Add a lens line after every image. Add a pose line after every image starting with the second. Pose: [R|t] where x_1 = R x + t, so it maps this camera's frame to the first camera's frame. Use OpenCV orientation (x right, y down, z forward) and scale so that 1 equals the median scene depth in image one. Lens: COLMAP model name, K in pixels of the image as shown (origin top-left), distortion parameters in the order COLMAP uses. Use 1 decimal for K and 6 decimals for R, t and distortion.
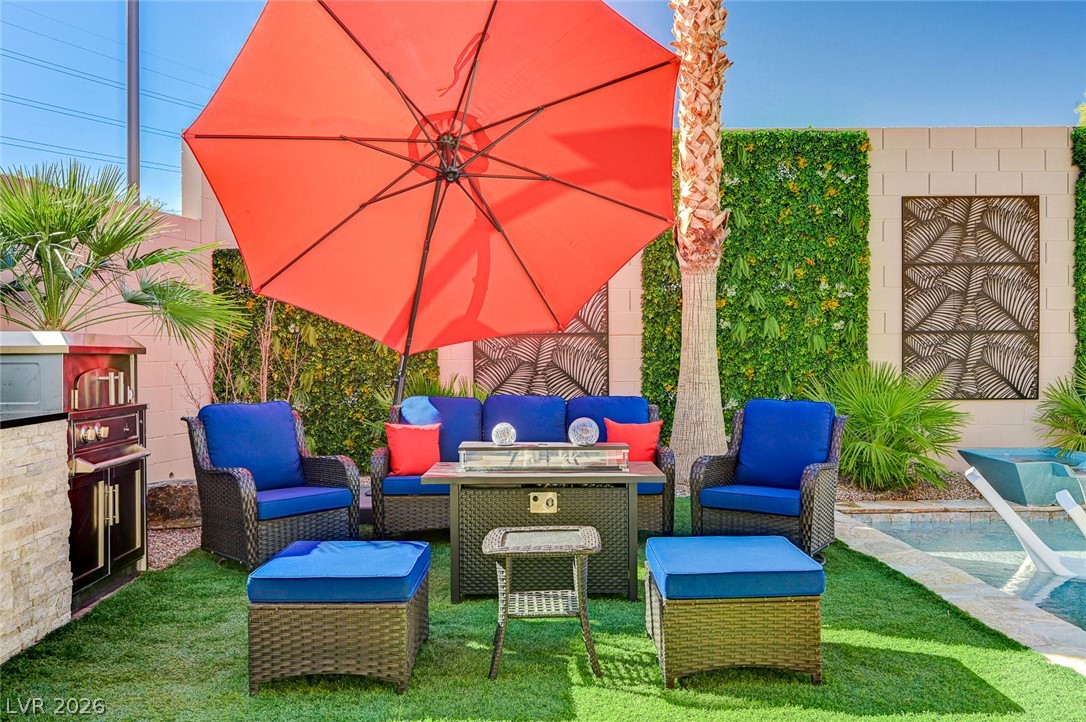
lens RADIAL K [[856.0, 0, 543.0], [0, 856.0, 361.0], [0, 0, 1]] dist [-0.005669, -0.005222]
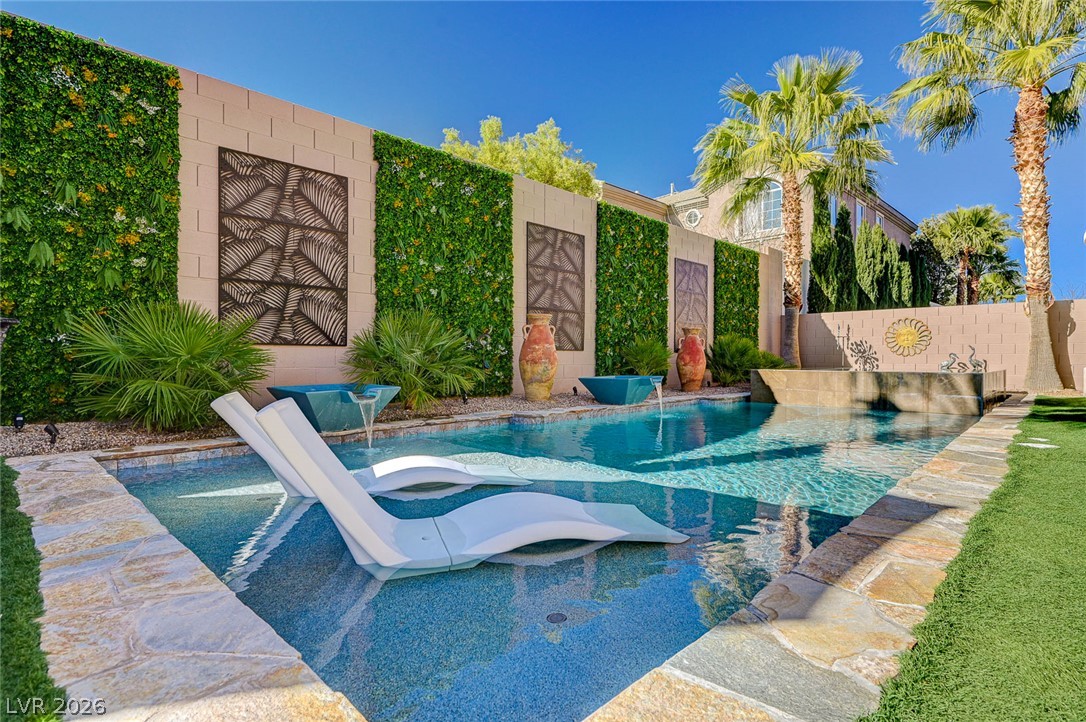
lens RADIAL K [[532.2, 0, 543.0], [0, 532.2, 361.0], [0, 0, 1]] dist [-0.001585, 0.001084]
pose [[0.713227, 0.003877, 0.700922, 0.251753], [-0.001976, 0.999992, -0.003520, 0.068733], [-0.700930, 0.001126, 0.713229, 0.268655]]
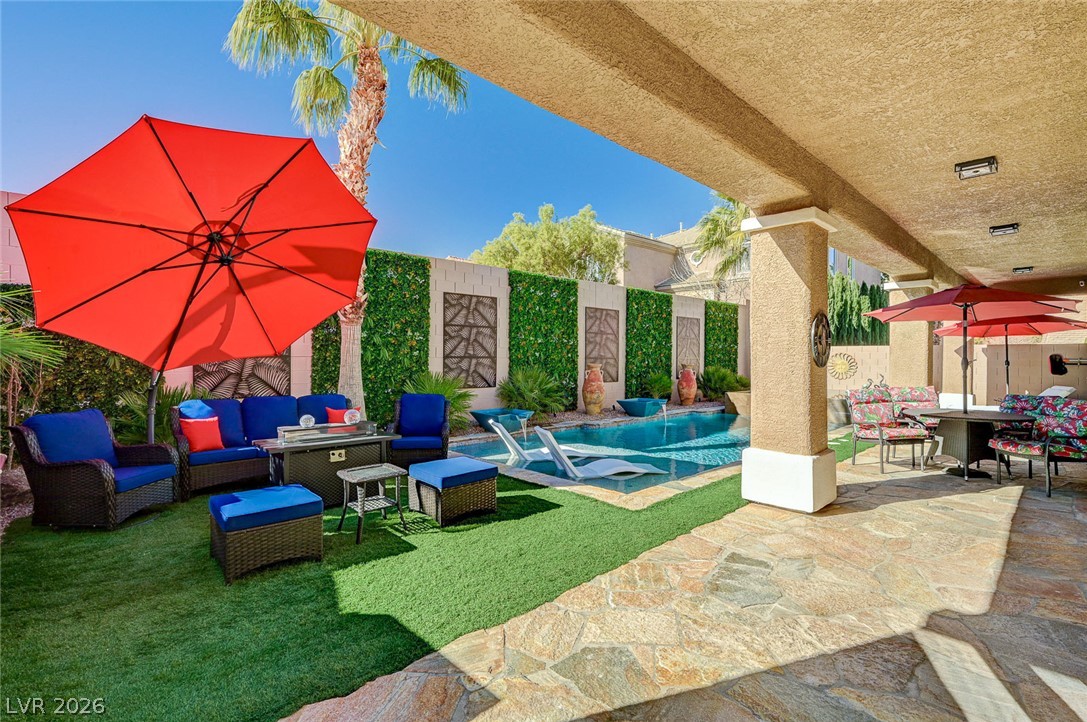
lens RADIAL K [[490.6, 0, 543.5], [0, 490.6, 361.0], [0, 0, 1]] dist [-0.006073, -0.000225]
pose [[0.741926, 0.004337, 0.670468, -0.205152], [-0.004741, 0.999988, -0.001223, -0.023483], [-0.670466, -0.002271, 0.741937, -0.056783]]
